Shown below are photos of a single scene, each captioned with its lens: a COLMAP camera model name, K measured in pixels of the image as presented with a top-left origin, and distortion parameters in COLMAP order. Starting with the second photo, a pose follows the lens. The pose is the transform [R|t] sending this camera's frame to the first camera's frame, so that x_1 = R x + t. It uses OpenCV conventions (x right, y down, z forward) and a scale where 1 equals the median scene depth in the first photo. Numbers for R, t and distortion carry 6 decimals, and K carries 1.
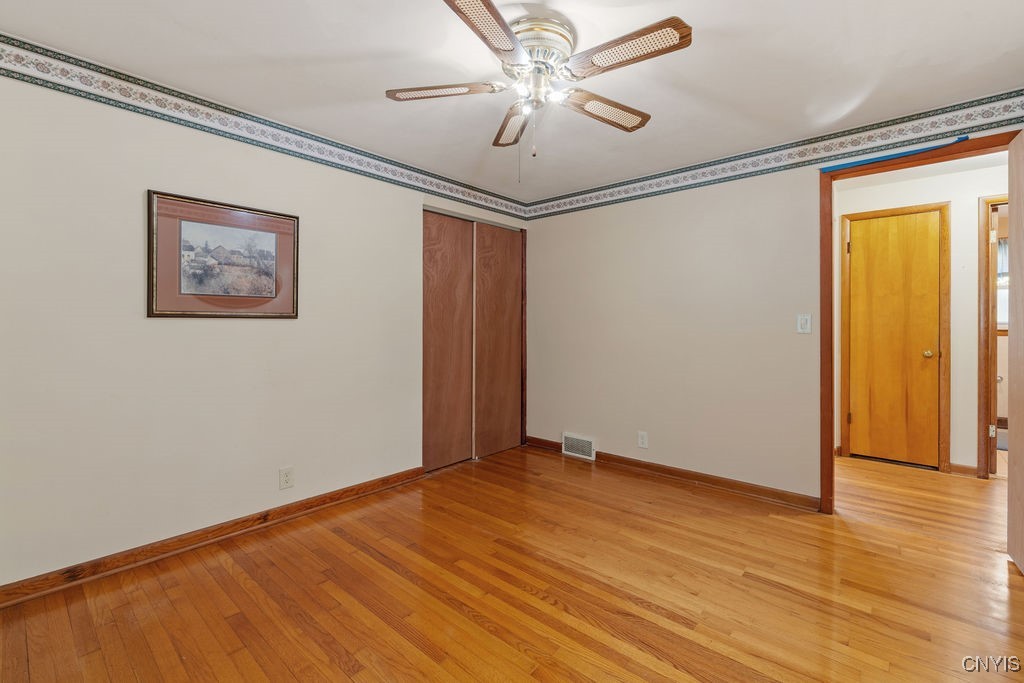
lens RADIAL K [[454.8, 0, 503.5], [0, 454.8, 324.7], [0, 0, 1]] dist [0.002236, 0.000441]
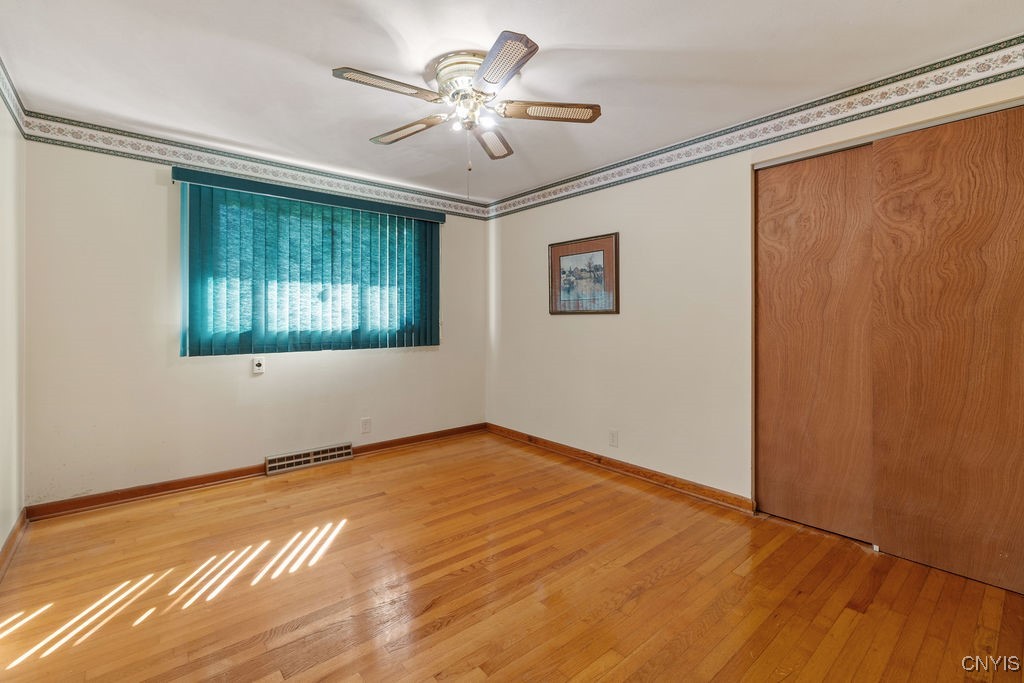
lens RADIAL K [[448.1, 0, 508.6], [0, 448.1, 323.4], [0, 0, 1]] dist [-0.001534, 0.000559]
pose [[-0.129309, 0.000163, -0.991604, 0.753050], [-0.006428, 0.999979, 0.001002, 0.012710], [0.991584, 0.006504, -0.129305, 0.807473]]
